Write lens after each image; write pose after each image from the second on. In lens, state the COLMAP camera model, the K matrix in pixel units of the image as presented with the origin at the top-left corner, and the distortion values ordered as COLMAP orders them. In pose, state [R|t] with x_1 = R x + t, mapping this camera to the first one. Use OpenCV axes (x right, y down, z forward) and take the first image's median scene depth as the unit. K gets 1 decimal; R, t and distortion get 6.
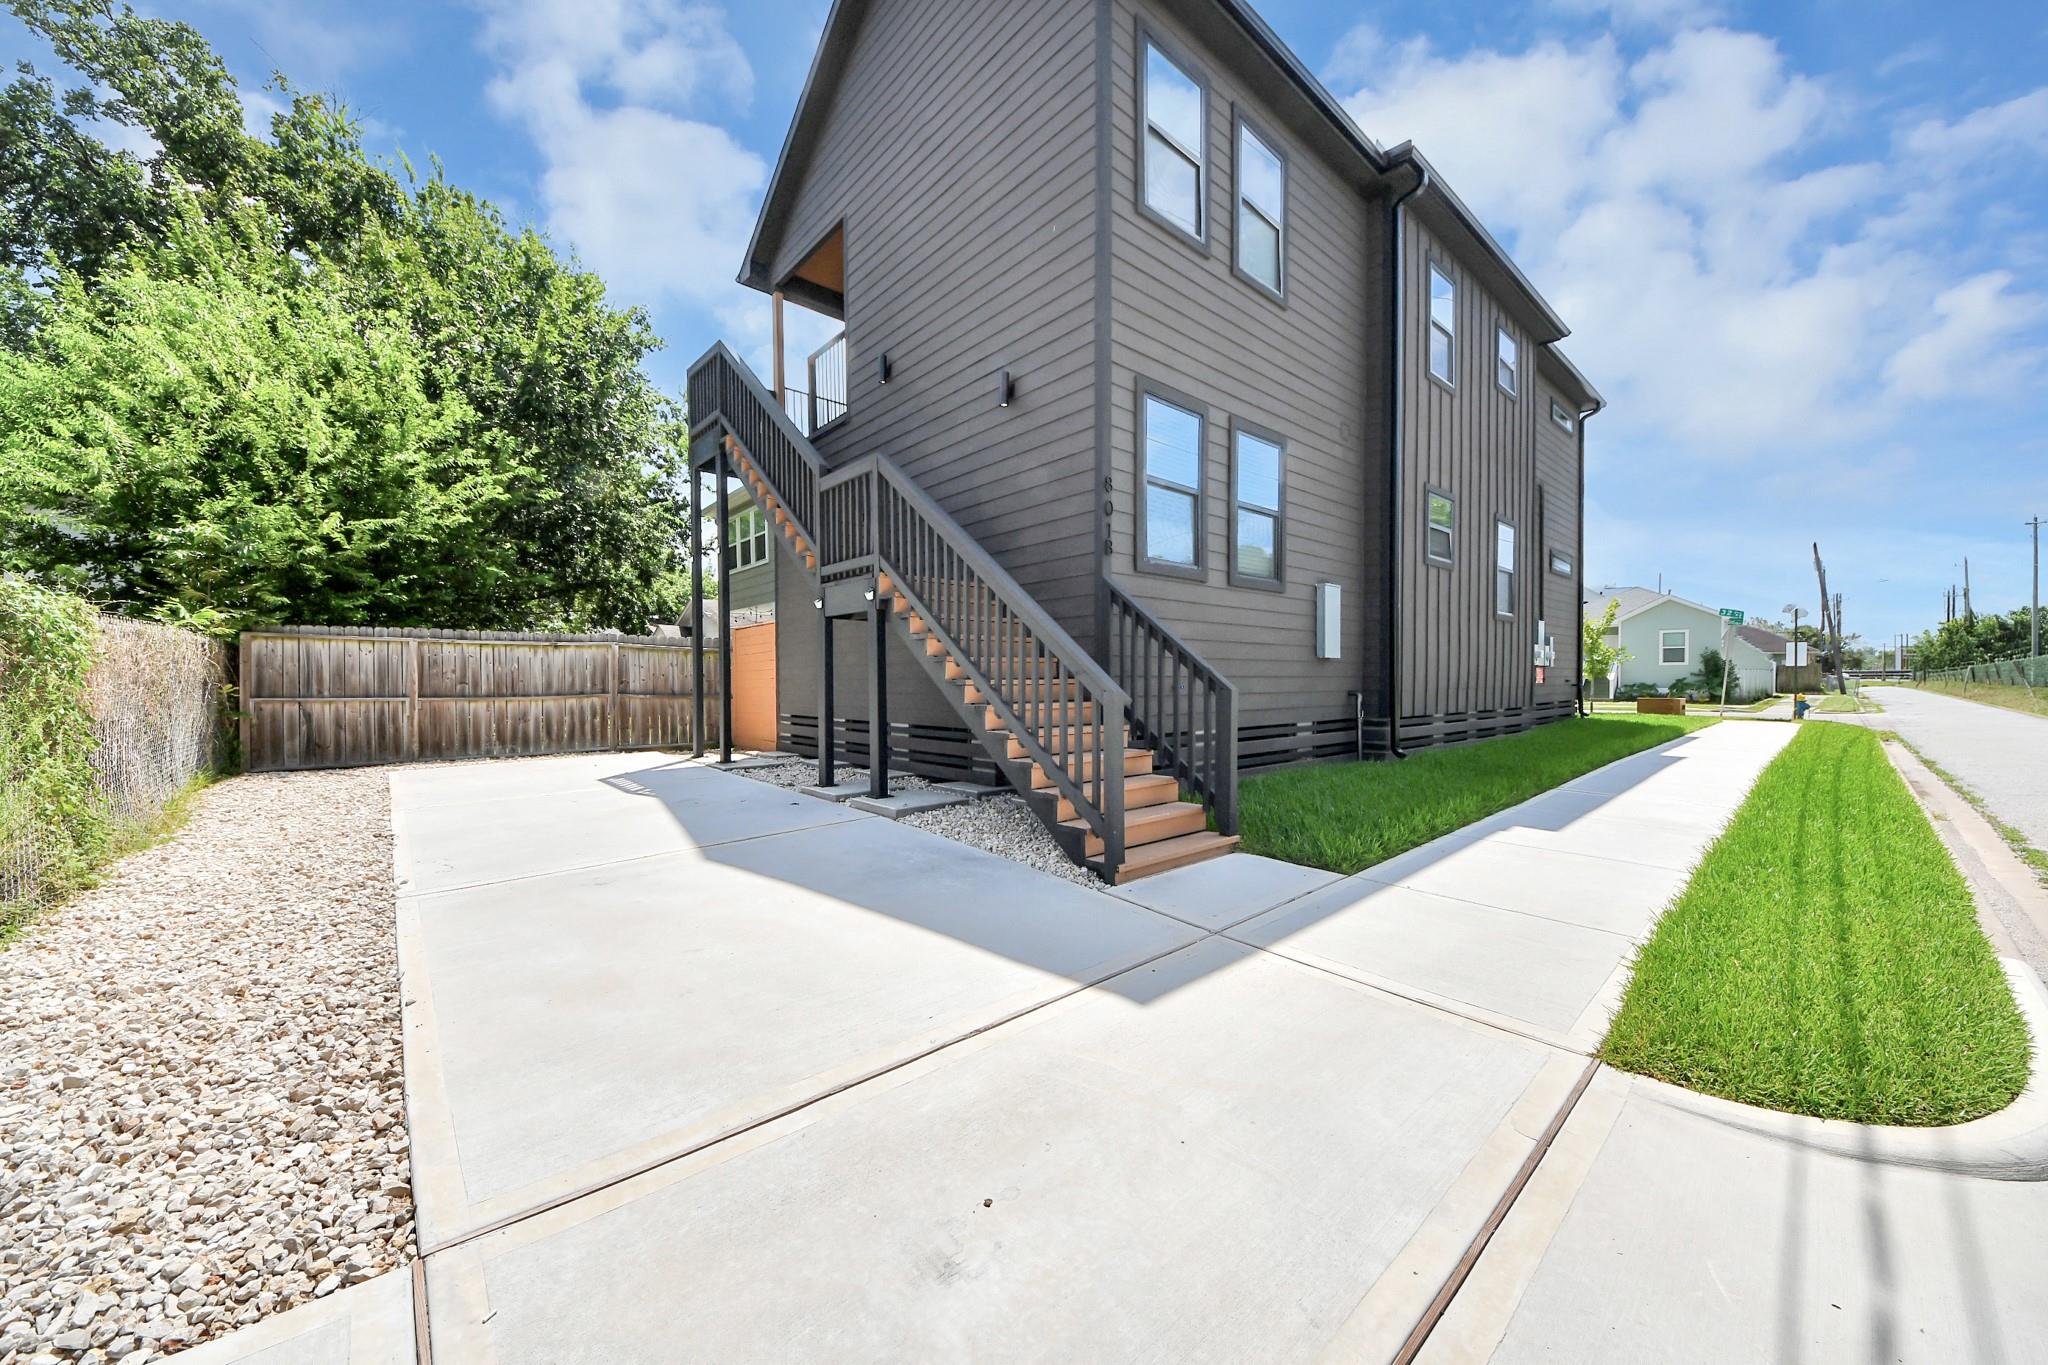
lens RADIAL K [[731.9, 0, 1013.3], [0, 731.9, 695.5], [0, 0, 1]] dist [0.041598, -0.027264]
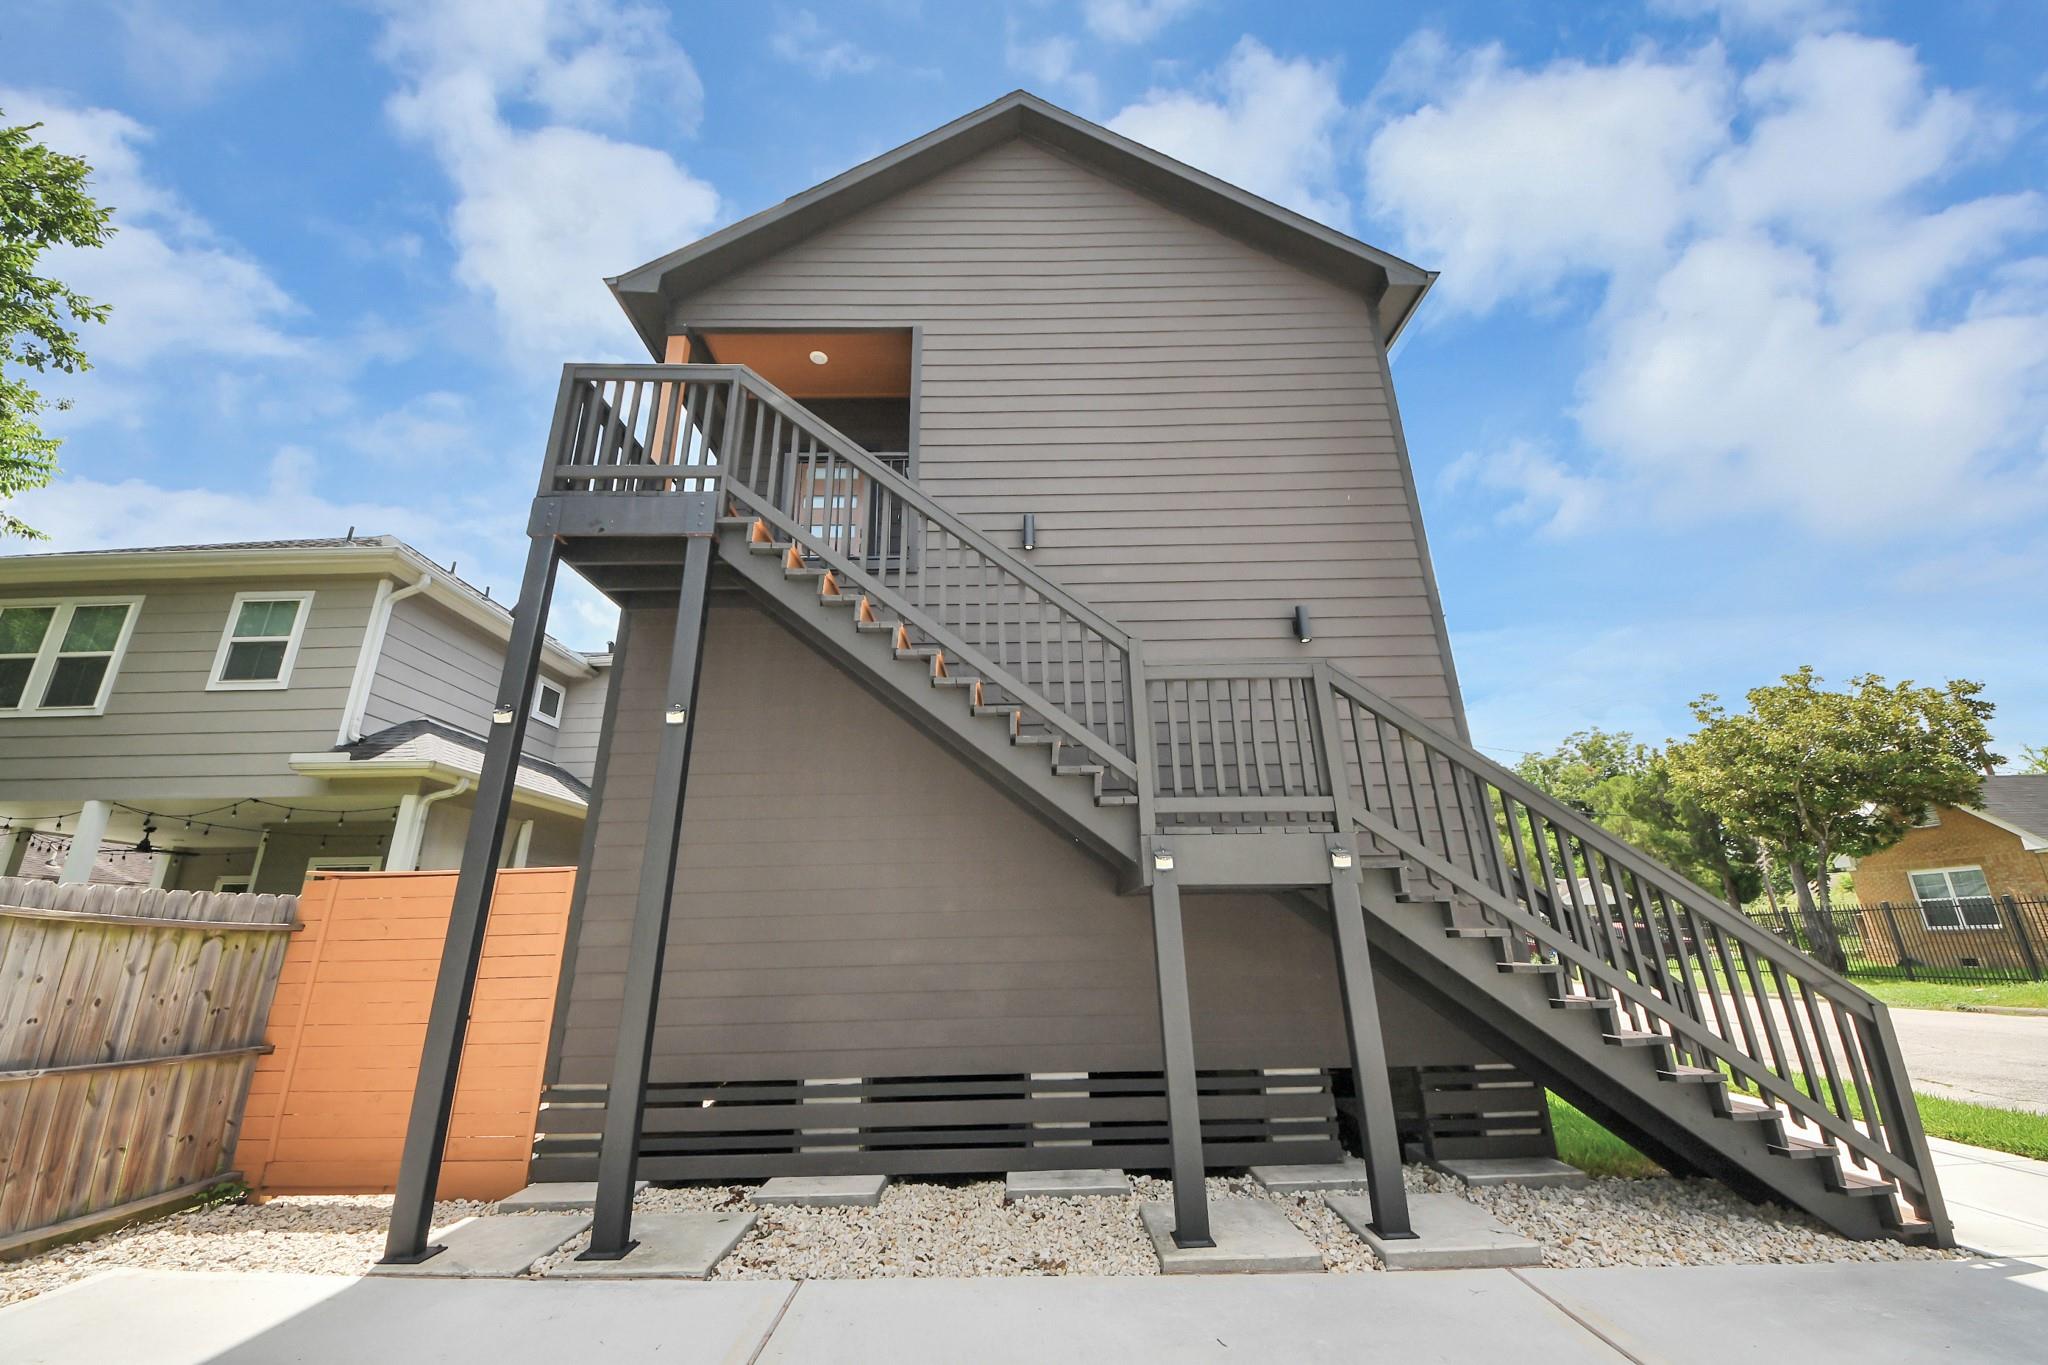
lens RADIAL K [[782.0, 0, 839.6], [0, 782.0, 680.7], [0, 0, 1]] dist [0.000646, -0.005896]
pose [[0.657149, 0.240337, 0.714418, -0.590099], [0.026678, 0.939795, -0.340696, -0.038196], [-0.753288, 0.242948, 0.611174, 0.520006]]
